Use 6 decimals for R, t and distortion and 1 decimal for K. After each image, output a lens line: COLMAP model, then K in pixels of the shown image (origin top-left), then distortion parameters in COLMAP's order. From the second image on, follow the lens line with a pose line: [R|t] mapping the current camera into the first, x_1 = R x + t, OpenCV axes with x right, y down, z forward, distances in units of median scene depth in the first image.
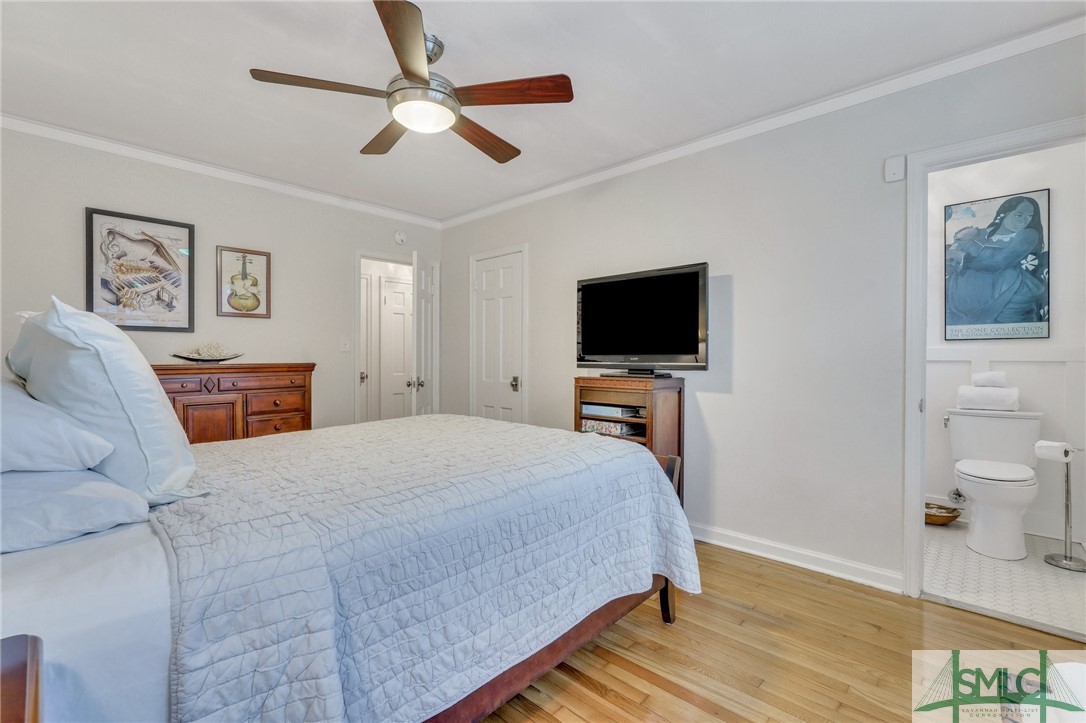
lens RADIAL K [[478.0, 0, 543.0], [0, 478.0, 361.5], [0, 0, 1]] dist [-0.001135, 0.000644]
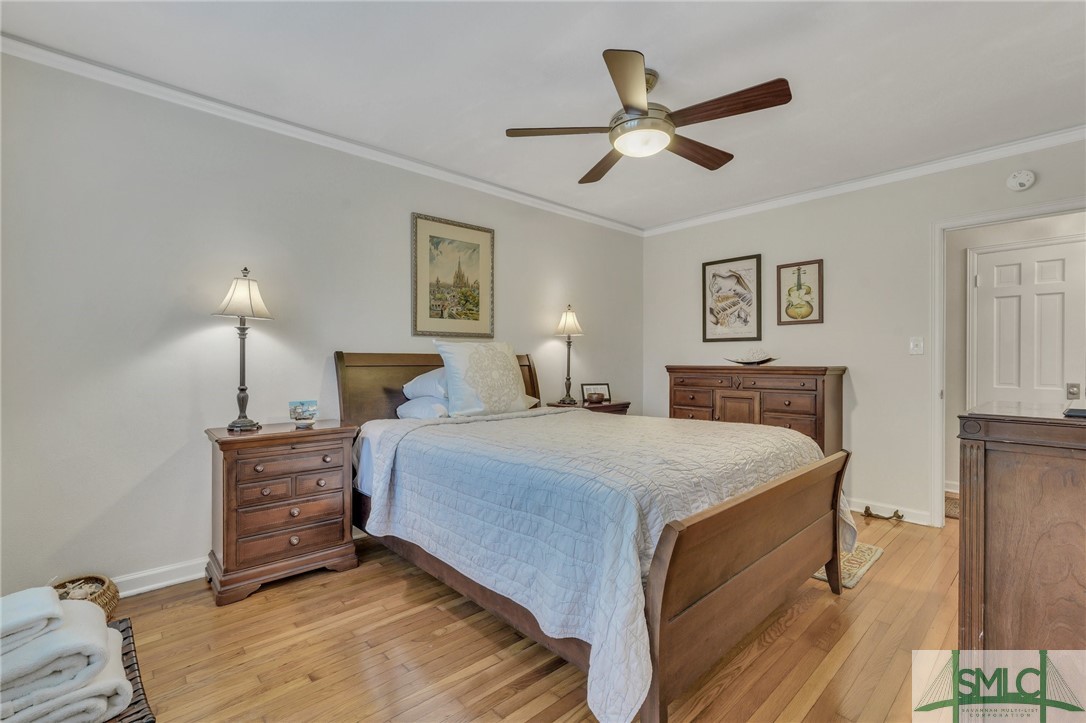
lens RADIAL K [[472.4, 0, 540.5], [0, 472.4, 355.5], [0, 0, 1]] dist [-0.000934, 0.000094]
pose [[-0.064951, -0.006505, -0.997867, 0.543198], [-0.009940, 0.999933, -0.005872, -0.009752], [0.997839, 0.009537, -0.065012, 0.526872]]
